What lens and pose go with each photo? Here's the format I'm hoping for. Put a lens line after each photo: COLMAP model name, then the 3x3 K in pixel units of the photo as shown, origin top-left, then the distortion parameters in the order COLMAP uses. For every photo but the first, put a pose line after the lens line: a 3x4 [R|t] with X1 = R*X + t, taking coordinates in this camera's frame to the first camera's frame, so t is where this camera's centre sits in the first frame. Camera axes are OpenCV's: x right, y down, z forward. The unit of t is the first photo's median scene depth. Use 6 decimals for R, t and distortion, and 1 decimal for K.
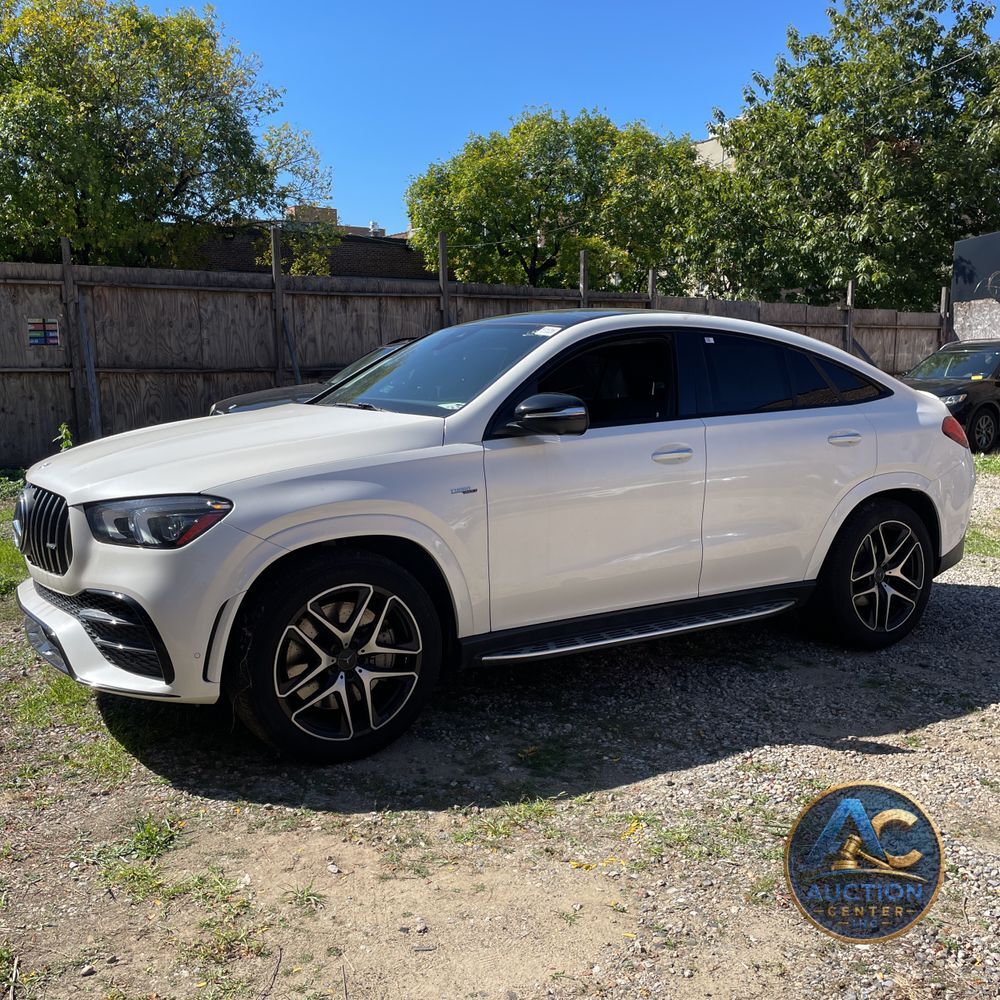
lens RADIAL K [[948.0, 0, 515.3], [0, 948.0, 522.7], [0, 0, 1]] dist [0.086760, -0.133731]
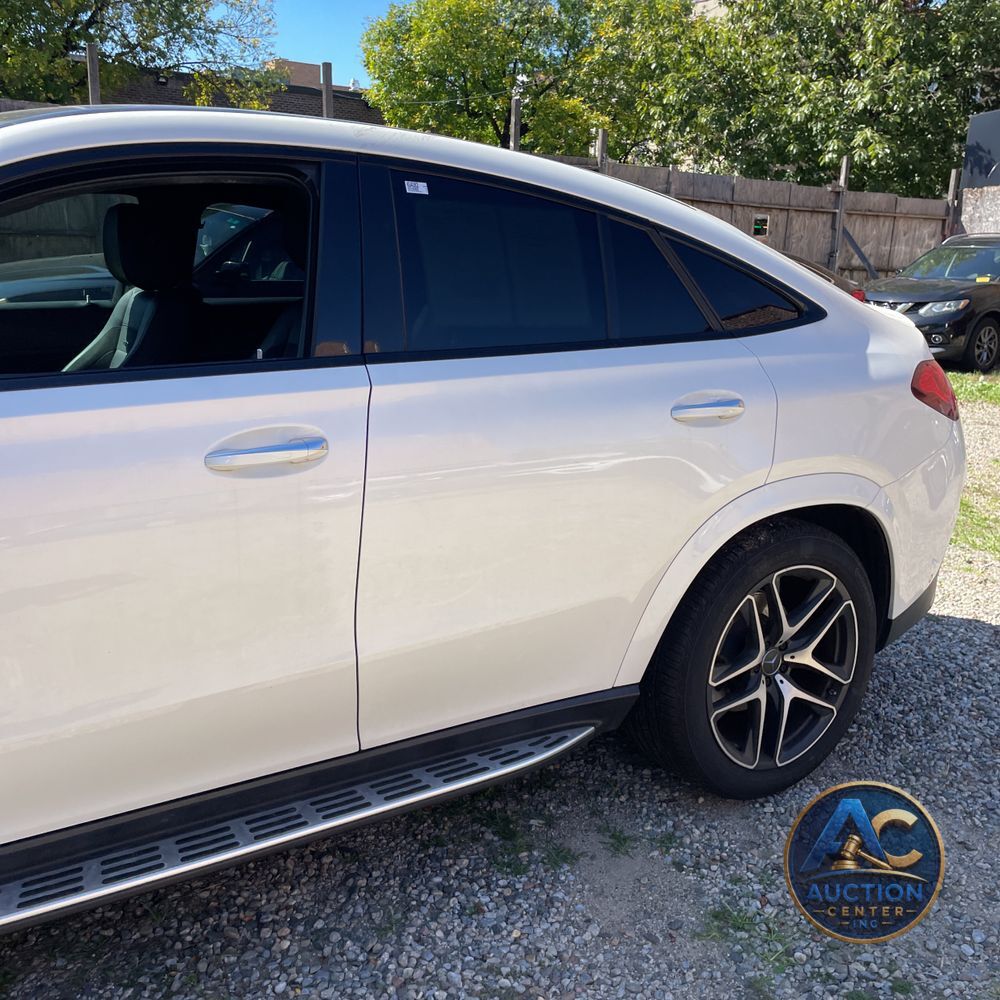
lens RADIAL K [[972.9, 0, 519.1], [0, 972.9, 507.9], [0, 0, 1]] dist [0.082819, -0.110953]
pose [[0.999102, 0.035122, 0.023701, 0.077912], [-0.037288, 0.994472, 0.098154, -0.027479], [-0.020122, -0.098950, 0.994889, 0.163084]]
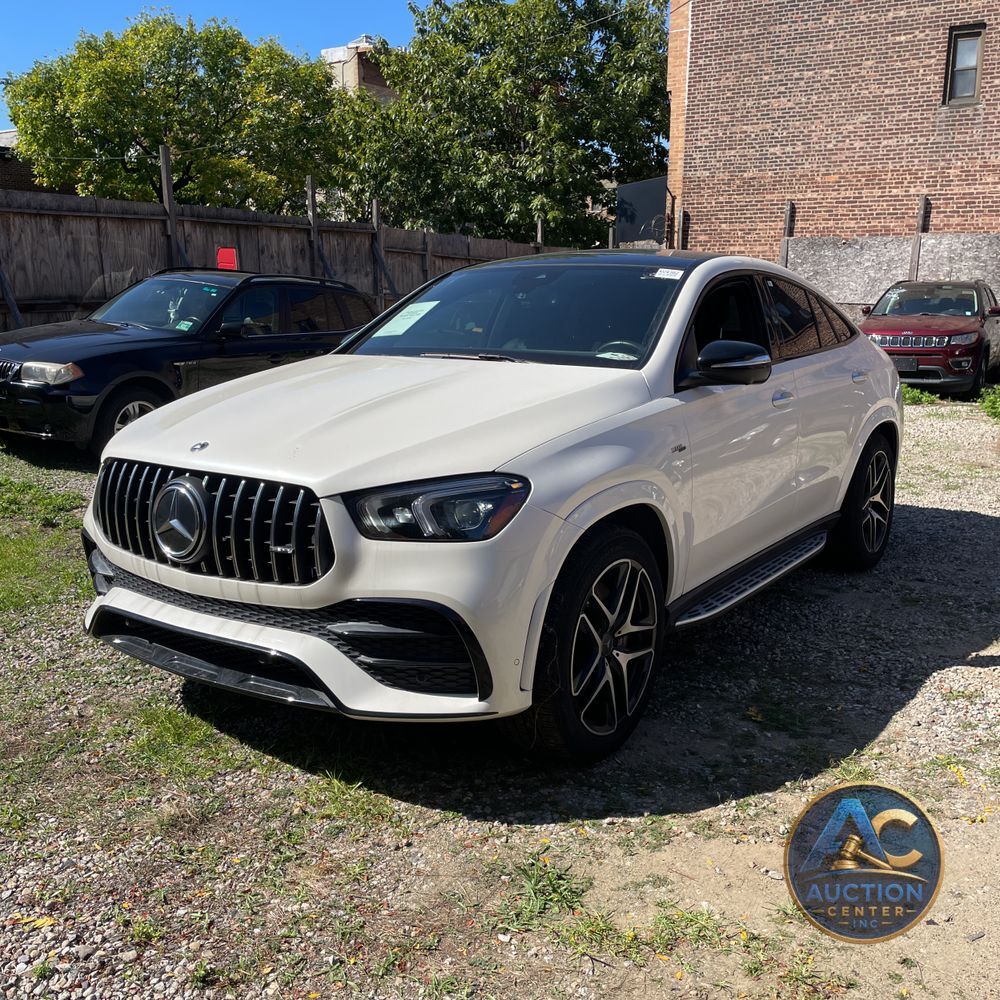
lens RADIAL K [[949.9, 0, 500.0], [0, 949.9, 500.0], [0, 0, 1]] dist [0.042270, -0.027008]
pose [[0.928279, -0.074350, 0.364378, -0.140961], [0.056767, 0.996658, 0.058745, -0.012148], [-0.367527, -0.033847, 0.929397, 0.049180]]
